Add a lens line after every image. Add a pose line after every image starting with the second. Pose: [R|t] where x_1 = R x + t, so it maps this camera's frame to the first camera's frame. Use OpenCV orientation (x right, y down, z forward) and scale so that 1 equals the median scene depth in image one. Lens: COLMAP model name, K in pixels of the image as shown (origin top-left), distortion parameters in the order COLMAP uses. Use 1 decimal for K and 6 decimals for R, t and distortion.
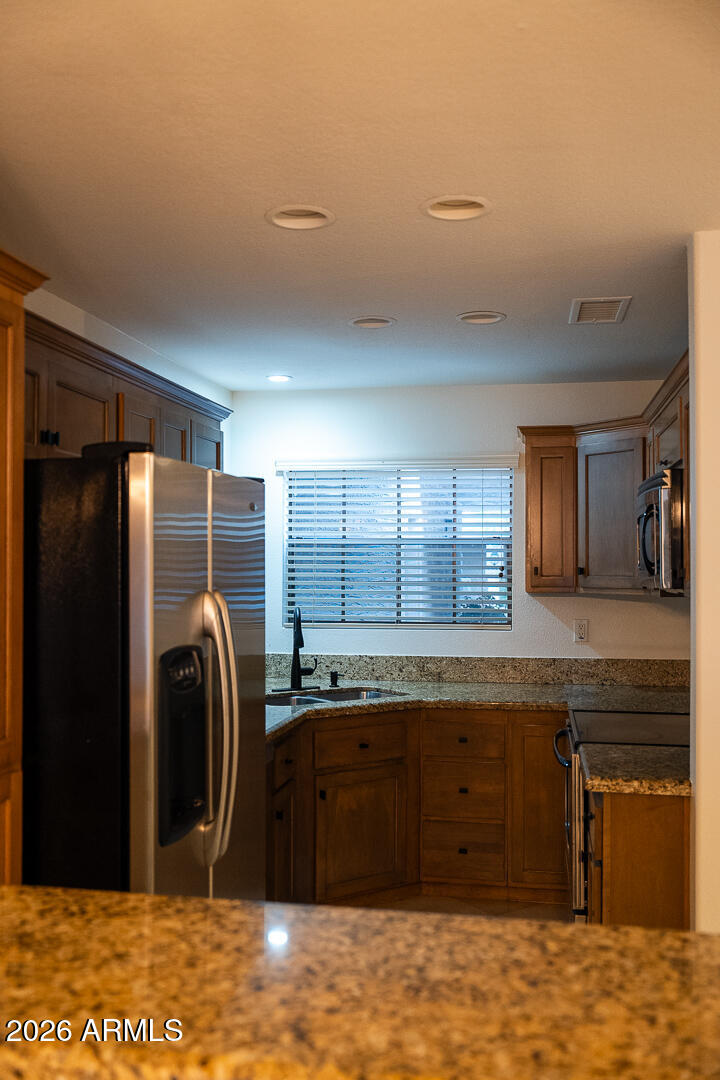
lens RADIAL K [[1013.7, 0, 361.1], [0, 1013.7, 546.2], [0, 0, 1]] dist [-0.054857, 0.208622]
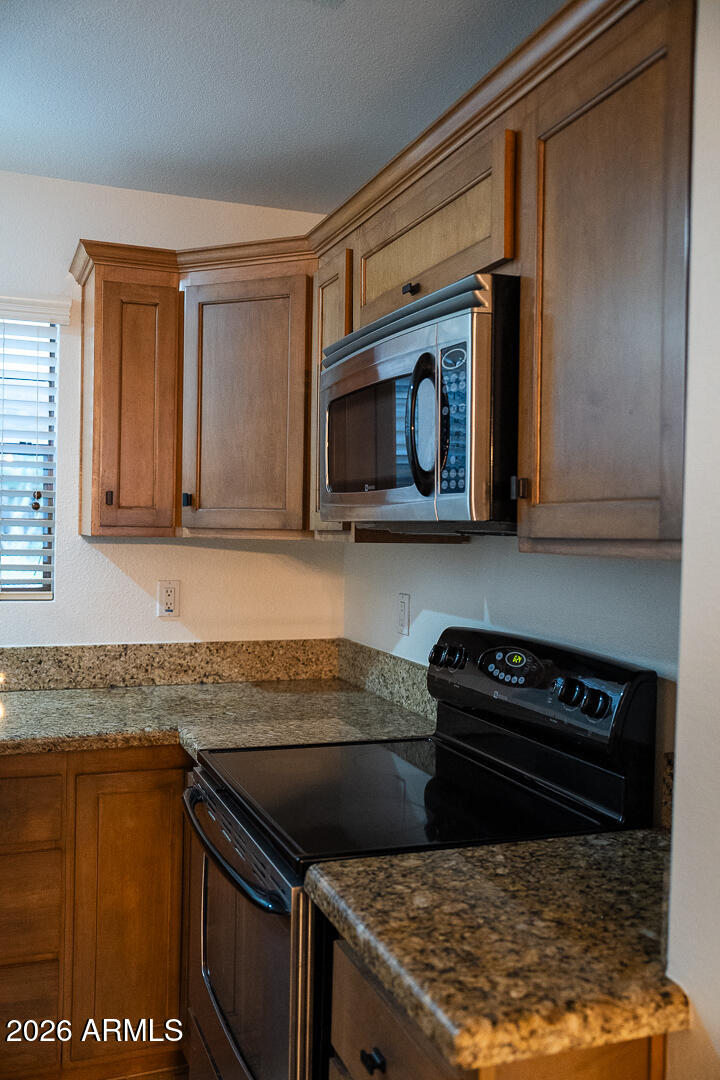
lens RADIAL K [[1013.7, 0, 361.1], [0, 1013.7, 546.2], [0, 0, 1]] dist [-0.054857, 0.208622]
pose [[0.863416, 0.002187, 0.504488, 0.006392], [-0.024979, 0.998949, 0.038421, 0.026243], [-0.503874, -0.045775, 0.862564, 0.433570]]
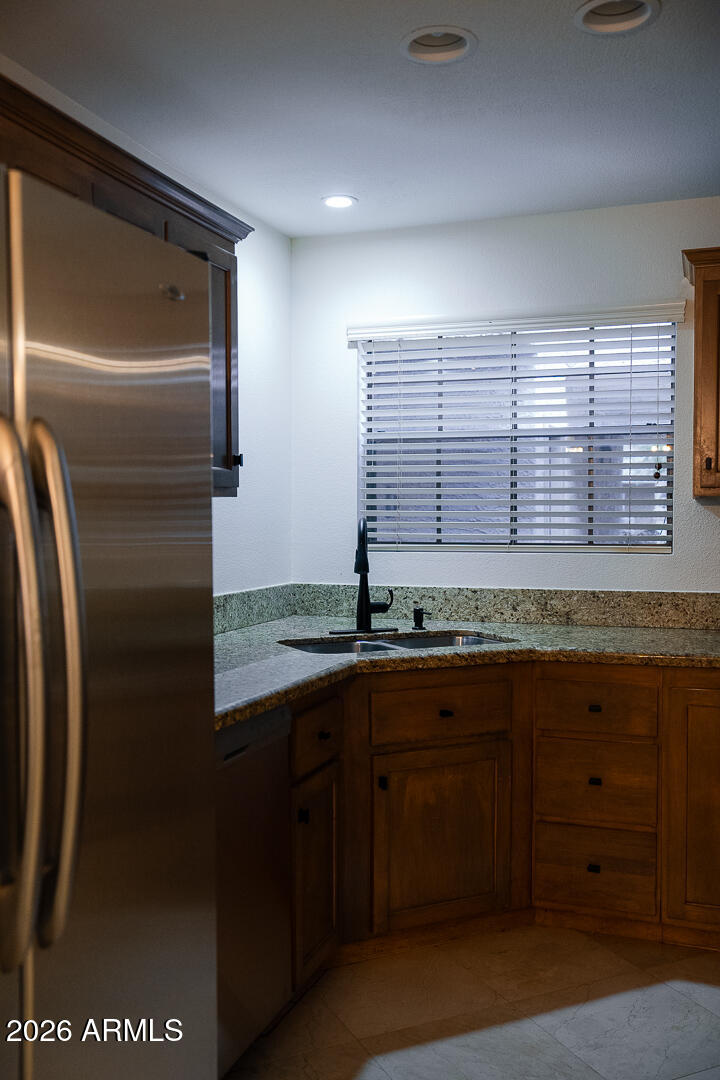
lens RADIAL K [[1013.7, 0, 361.1], [0, 1013.7, 546.2], [0, 0, 1]] dist [-0.054857, 0.208622]
pose [[0.986524, 0.002429, -0.163601, 0.053619], [0.005663, 0.998784, 0.048978, 0.045311], [0.163521, -0.049245, 0.985310, 0.290986]]
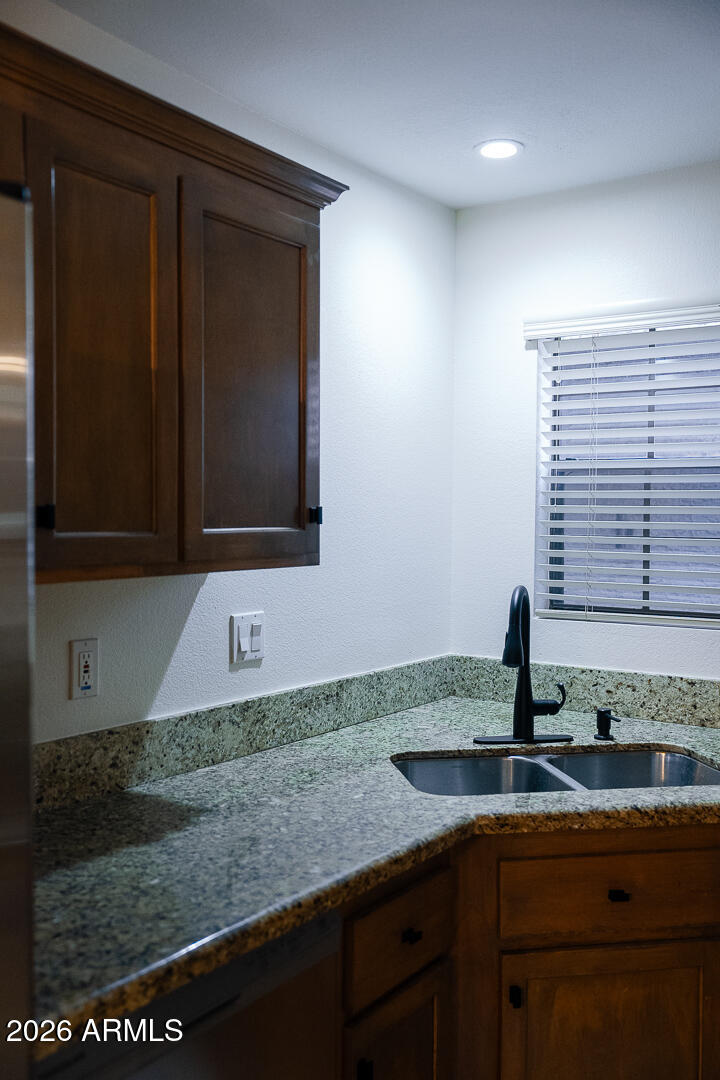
lens RADIAL K [[1013.7, 0, 361.1], [0, 1013.7, 546.2], [0, 0, 1]] dist [-0.054857, 0.208622]
pose [[0.909514, 0.020241, -0.415181, 0.077106], [-0.000451, 0.998861, 0.047709, 0.015519], [0.415674, -0.043205, 0.908487, 0.498461]]
